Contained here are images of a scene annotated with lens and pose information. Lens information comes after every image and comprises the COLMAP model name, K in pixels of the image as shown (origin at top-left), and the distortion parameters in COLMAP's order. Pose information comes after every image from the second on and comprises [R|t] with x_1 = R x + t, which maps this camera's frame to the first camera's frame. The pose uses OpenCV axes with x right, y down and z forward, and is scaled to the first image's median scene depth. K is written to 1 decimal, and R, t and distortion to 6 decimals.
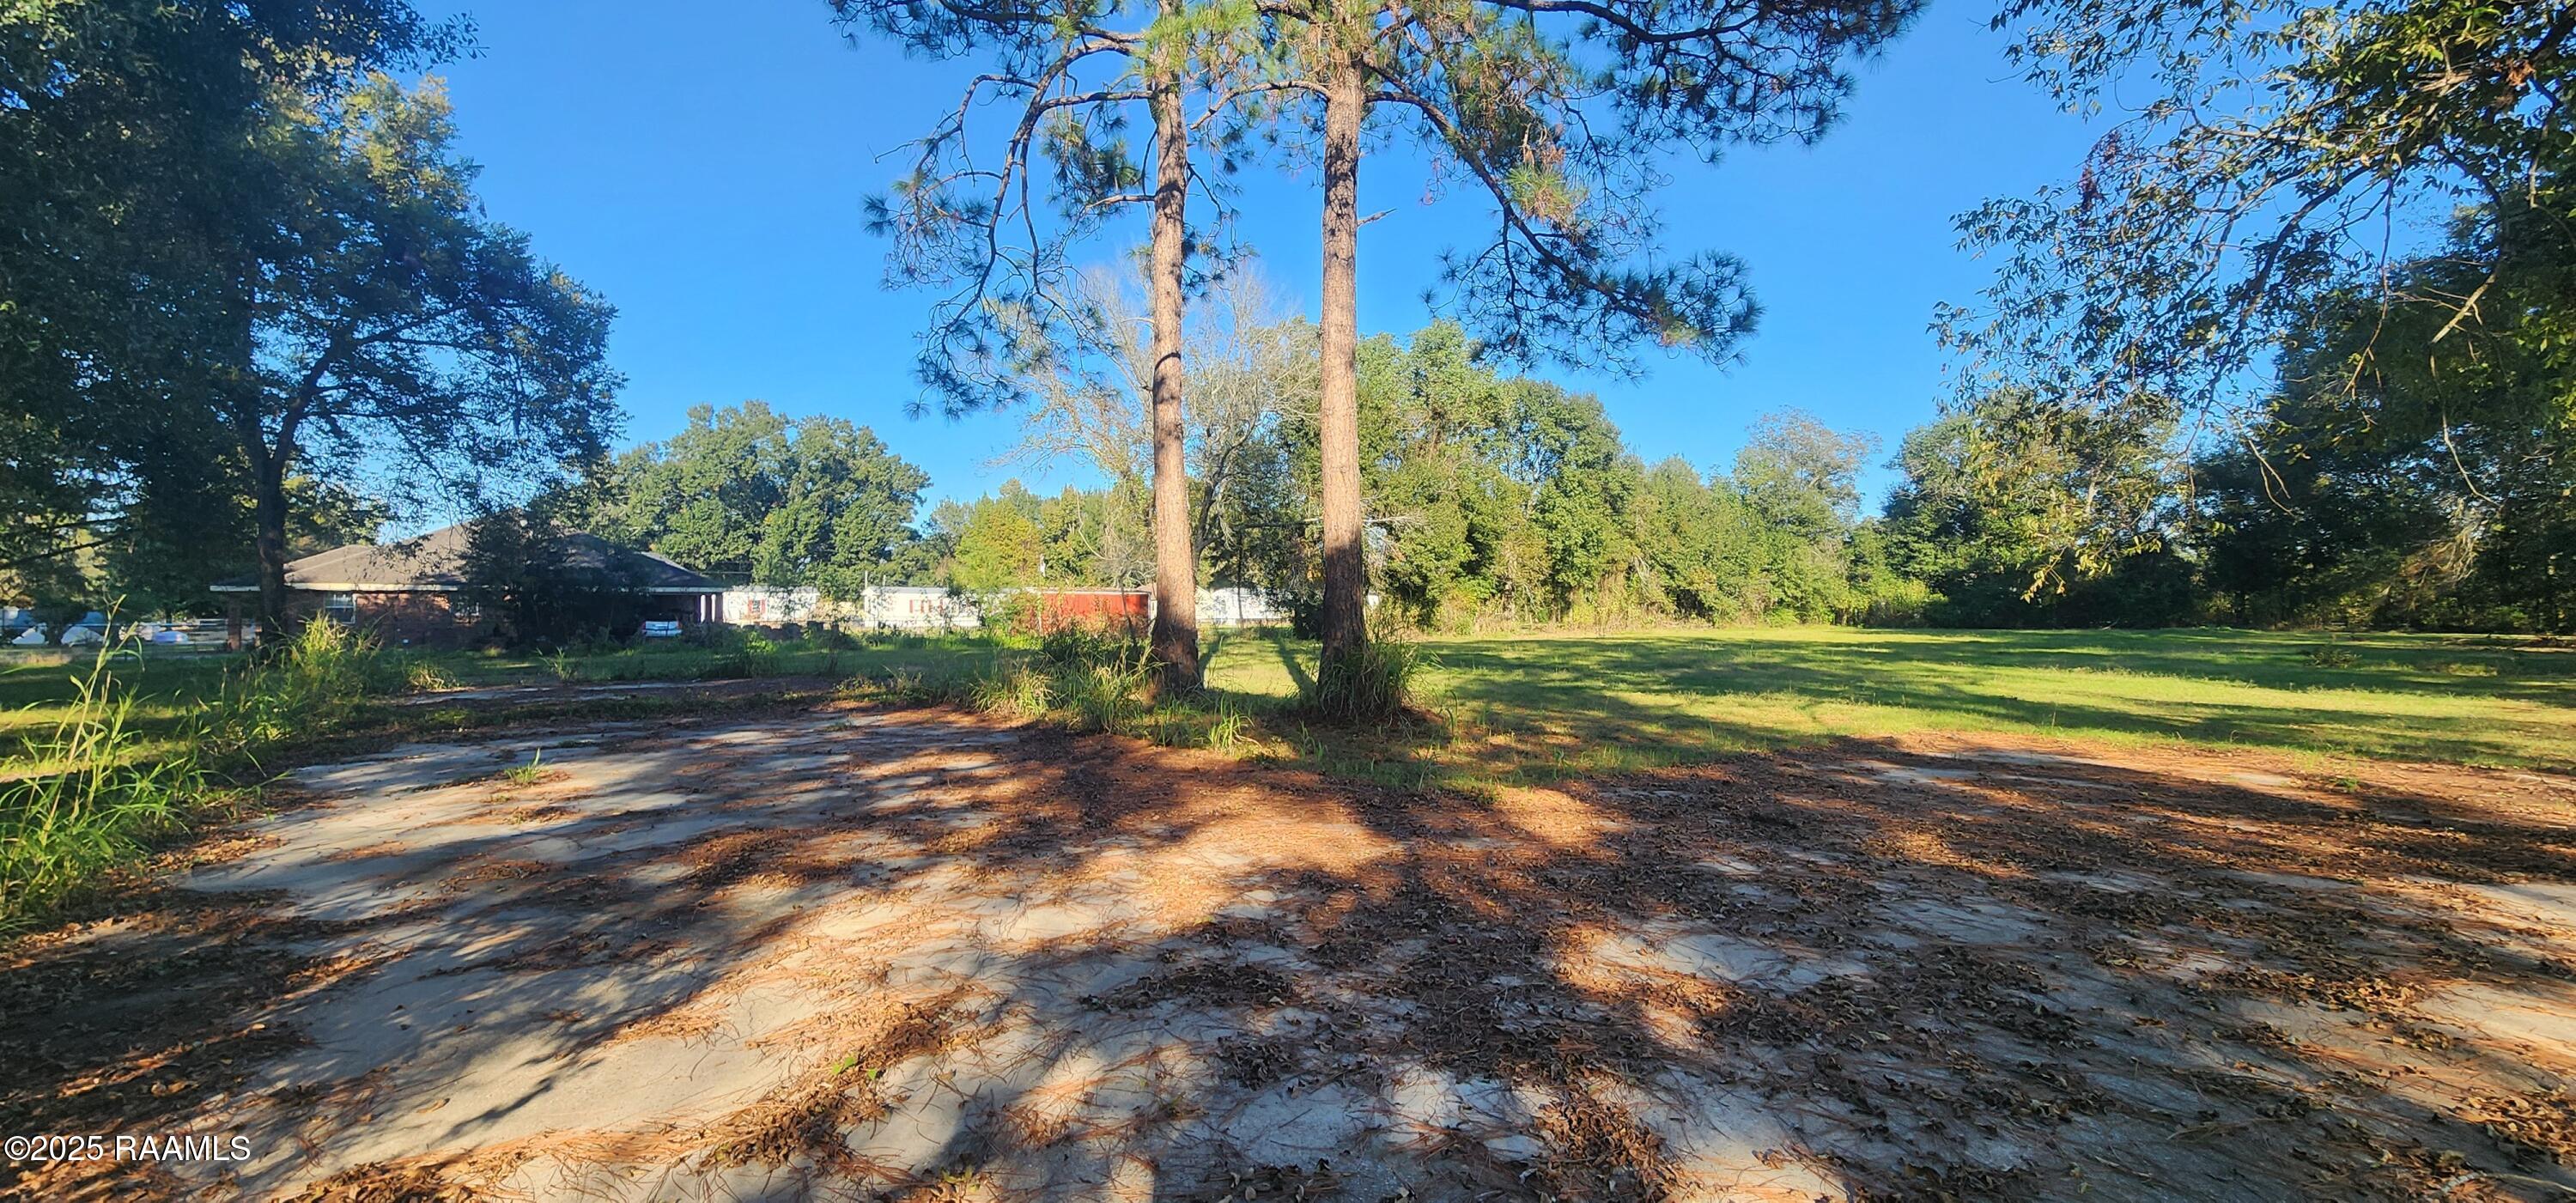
lens RADIAL K [[1046.5, 0, 1289.4], [0, 1046.5, 587.6], [0, 0, 1]] dist [0.002490, 0.000253]
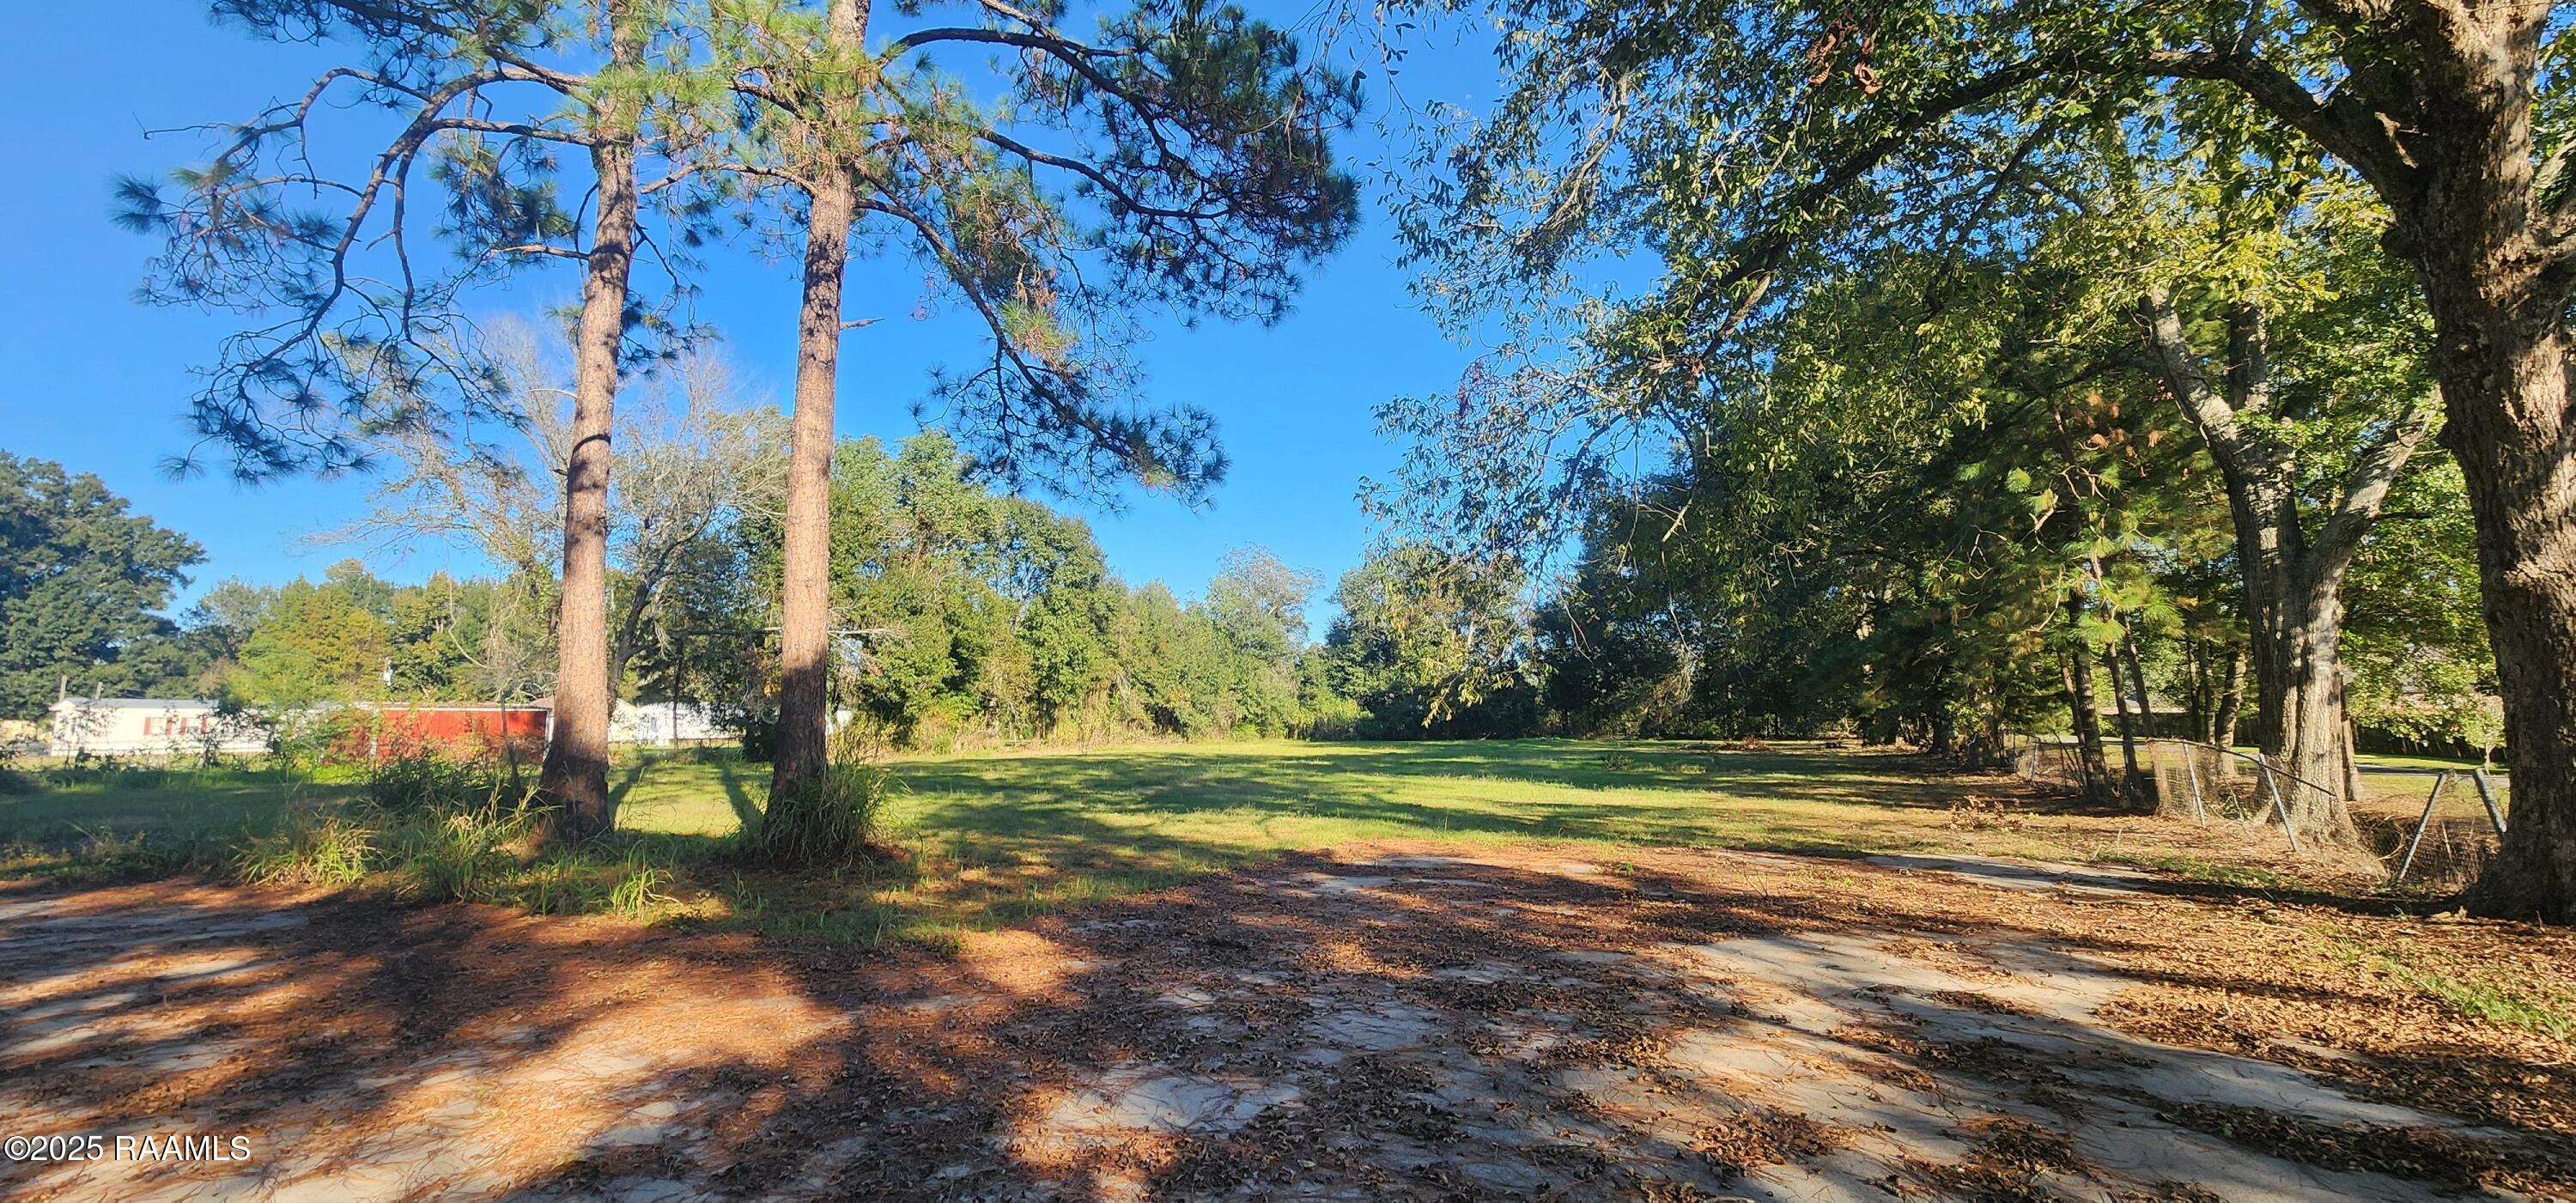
lens RADIAL K [[1044.4, 0, 1280.8], [0, 1044.4, 588.7], [0, 0, 1]] dist [0.001411, 0.000593]
pose [[0.890327, 0.056395, 0.451815, 0.005861], [-0.007299, 0.993940, -0.109678, -0.010610], [-0.455263, 0.094352, 0.885344, 0.001984]]
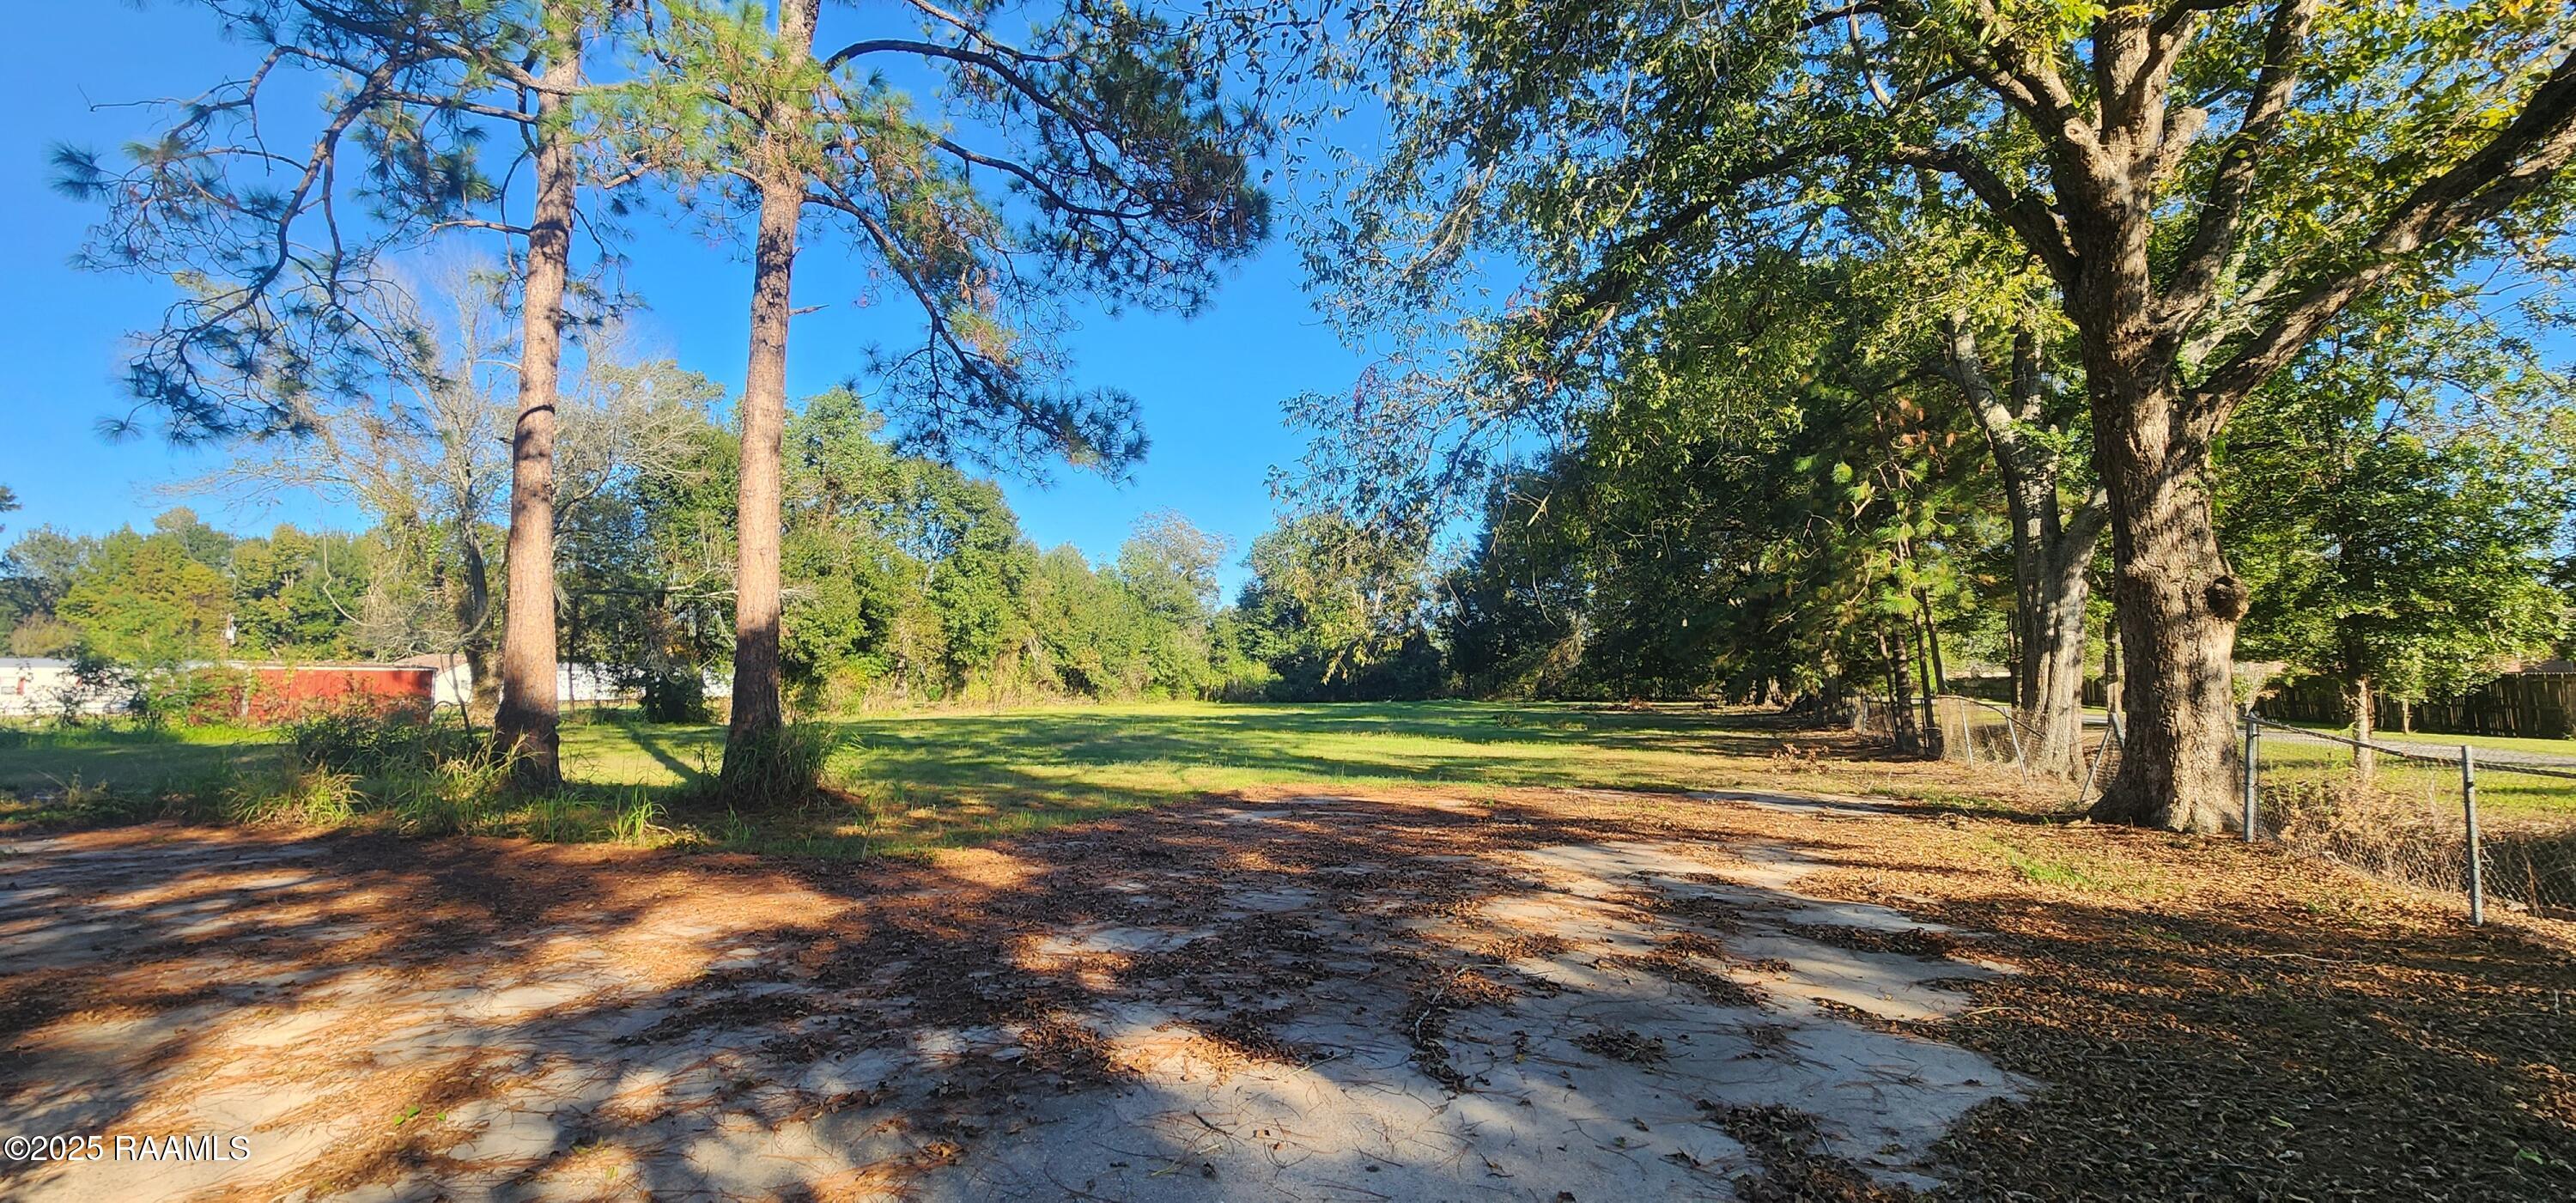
lens RADIAL K [[1043.3, 0, 1313.1], [0, 1043.3, 612.1], [0, 0, 1]] dist [0.000752, -0.000041]
pose [[0.831547, 0.037613, 0.554179, -0.059466], [-0.009558, 0.998526, -0.053429, -0.007018], [-0.555372, 0.039131, 0.830681, -0.112822]]
